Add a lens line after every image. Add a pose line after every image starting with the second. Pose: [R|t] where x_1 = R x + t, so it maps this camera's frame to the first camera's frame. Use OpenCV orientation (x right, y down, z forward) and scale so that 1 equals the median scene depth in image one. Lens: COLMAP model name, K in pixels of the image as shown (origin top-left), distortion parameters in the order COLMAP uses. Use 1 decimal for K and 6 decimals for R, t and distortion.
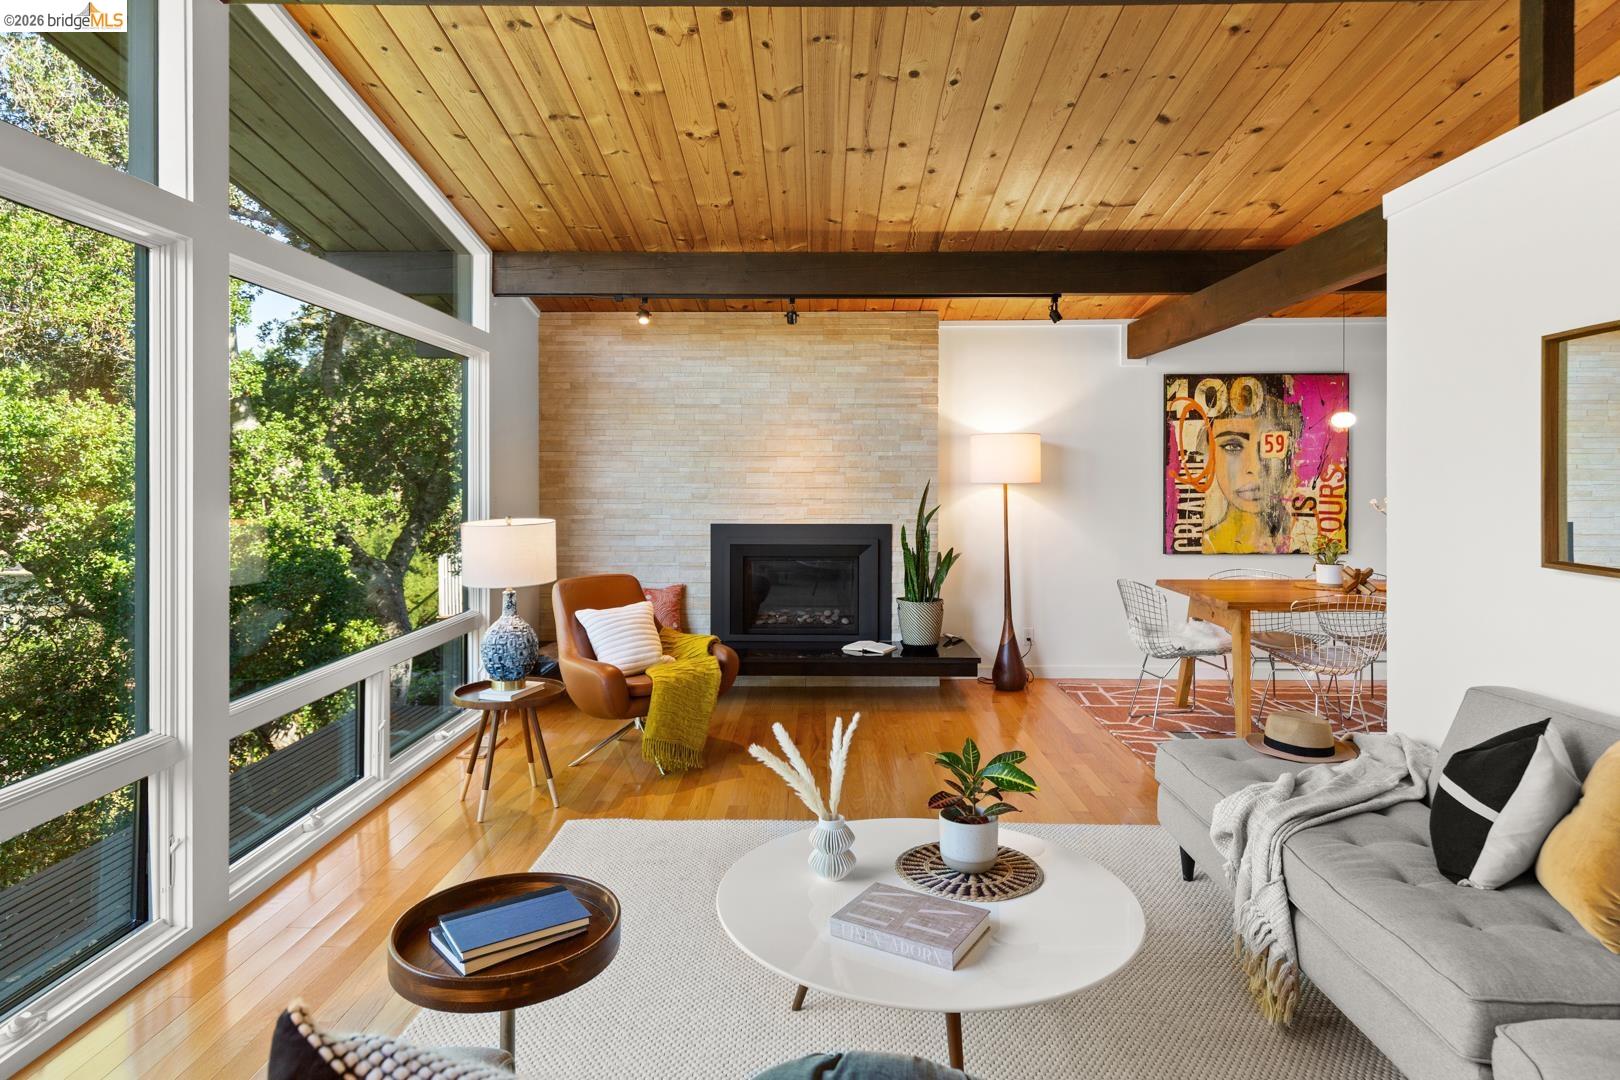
lens RADIAL K [[932.4, 0, 789.8], [0, 932.4, 447.0], [0, 0, 1]] dist [0.007106, -0.001934]
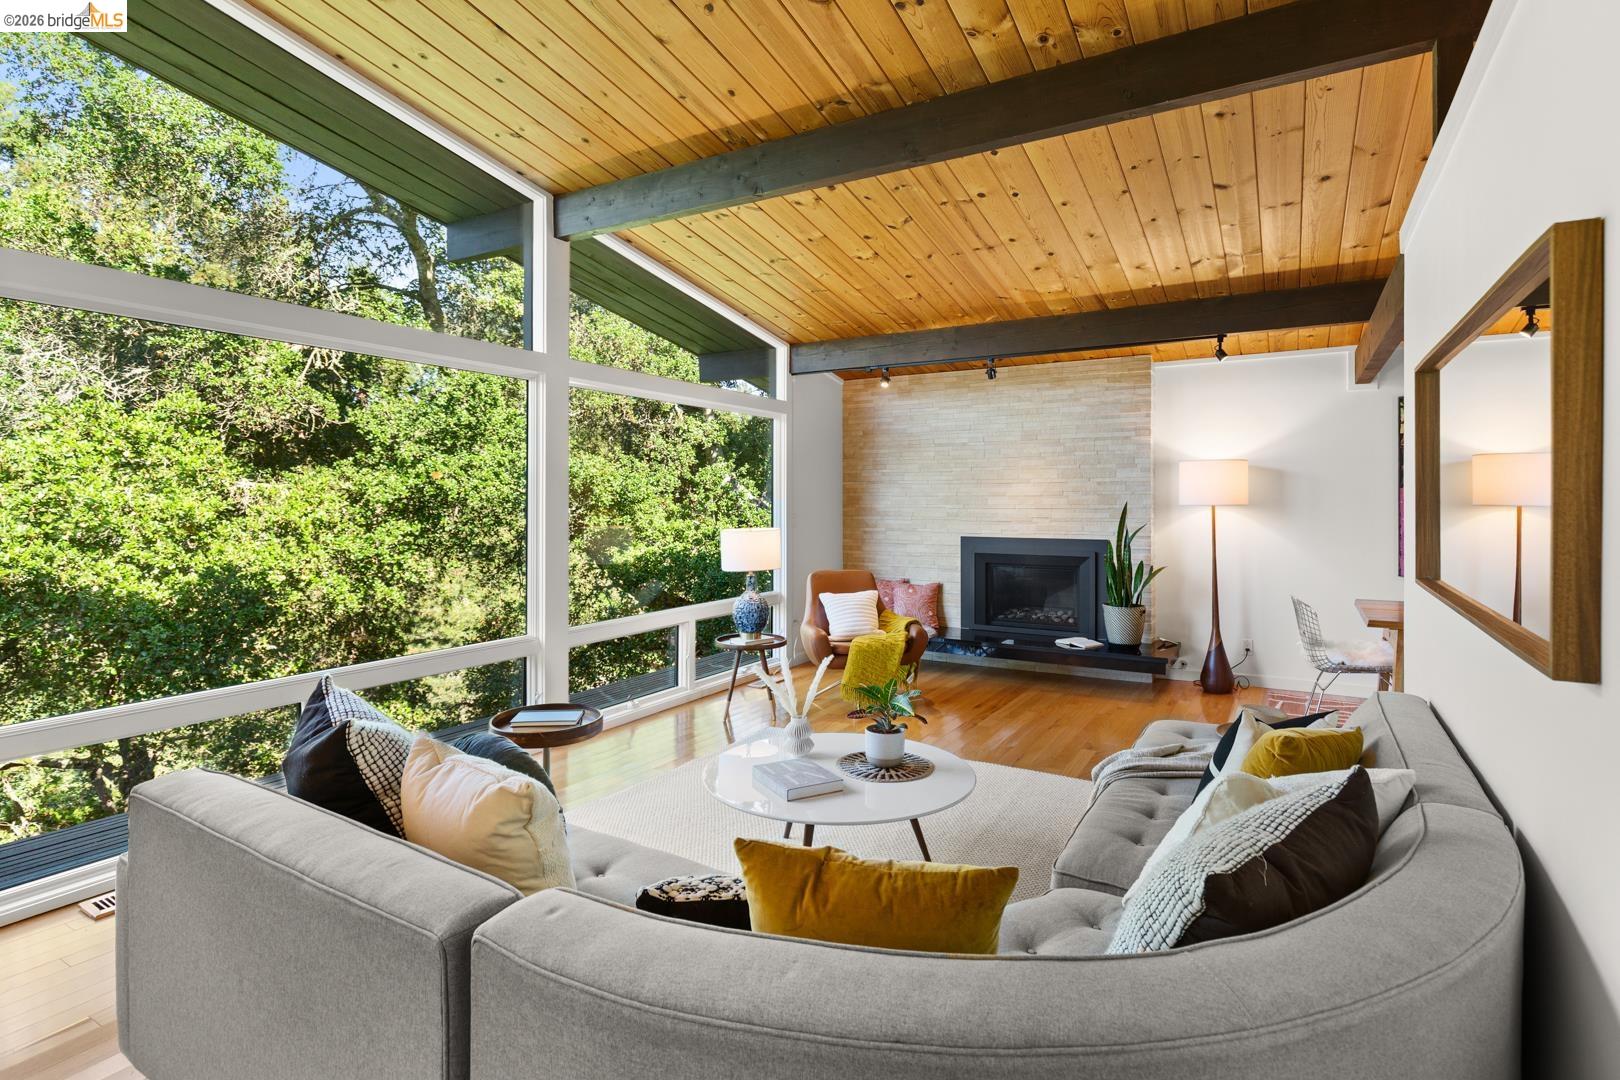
lens RADIAL K [[843.9, 0, 851.7], [0, 843.9, 457.4], [0, 0, 1]] dist [0.001235, -0.002440]
pose [[0.872319, -0.026567, -0.488214, 0.352370], [0.017536, 0.999580, -0.023062, -0.001910], [0.488622, 0.011556, 0.872419, -0.084026]]
